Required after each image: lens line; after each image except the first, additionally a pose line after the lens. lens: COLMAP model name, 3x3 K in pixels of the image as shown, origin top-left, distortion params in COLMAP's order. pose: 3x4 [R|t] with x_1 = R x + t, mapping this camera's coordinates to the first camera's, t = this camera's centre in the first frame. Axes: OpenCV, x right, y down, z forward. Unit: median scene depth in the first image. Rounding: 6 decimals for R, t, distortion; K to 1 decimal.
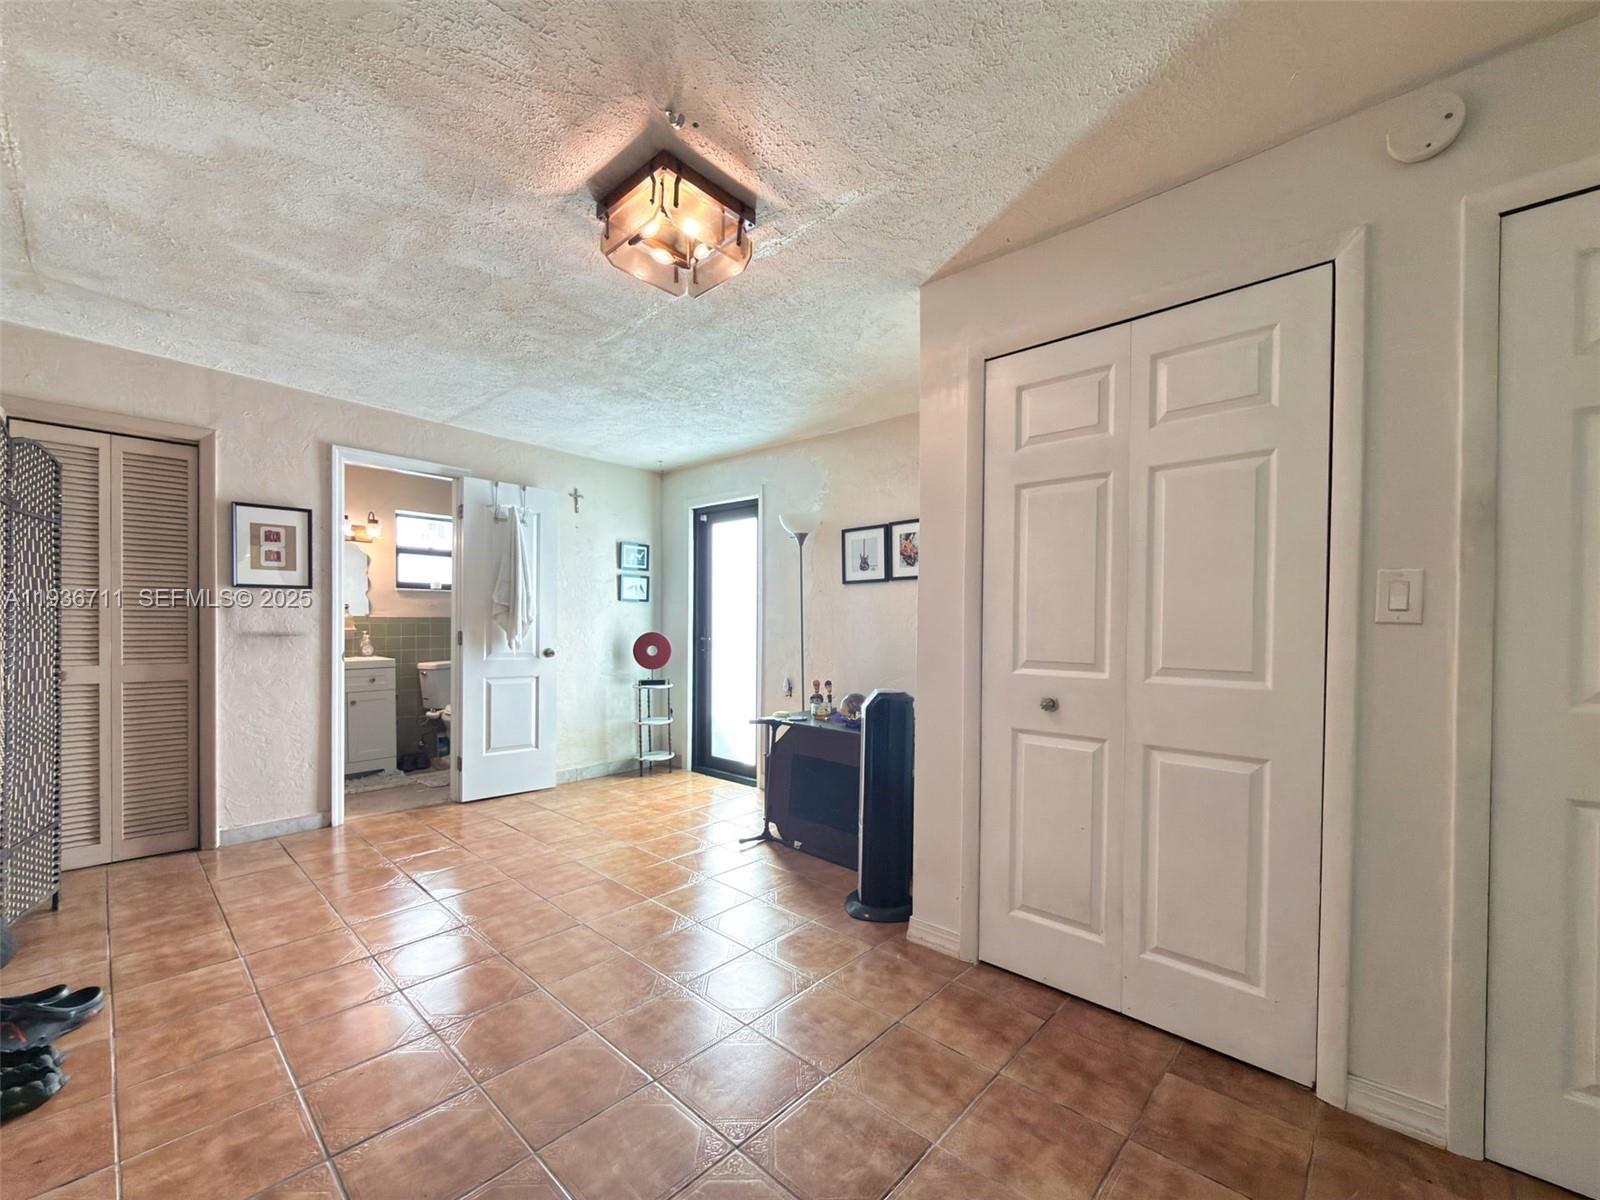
lens RADIAL K [[654.9, 0, 800.1], [0, 654.9, 636.9], [0, 0, 1]] dist [-0.002055, -0.000610]
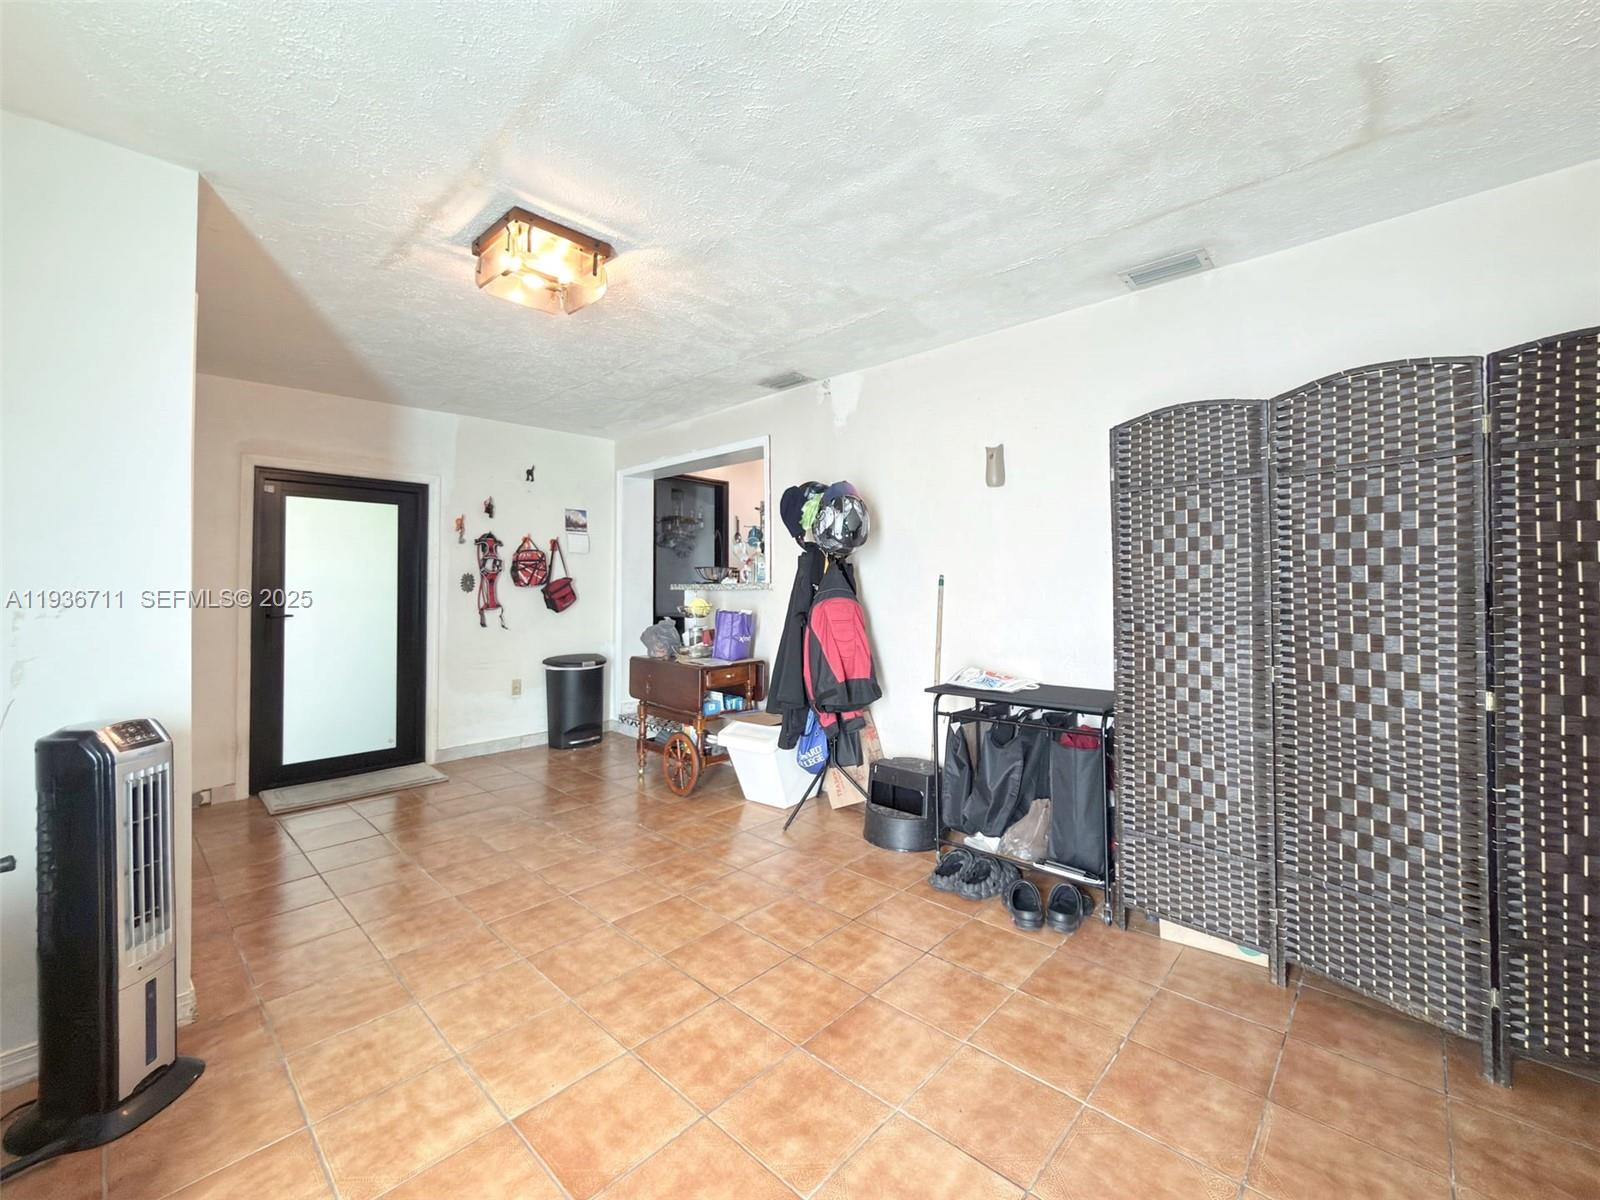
lens RADIAL K [[653.6, 0, 801.3], [0, 653.6, 583.1], [0, 0, 1]] dist [-0.001584, -0.000053]
pose [[-0.999991, -0.002187, -0.003710, -0.376197], [-0.002244, 0.999882, 0.015182, -0.043011], [0.003677, 0.015191, -0.999878, 1.240017]]
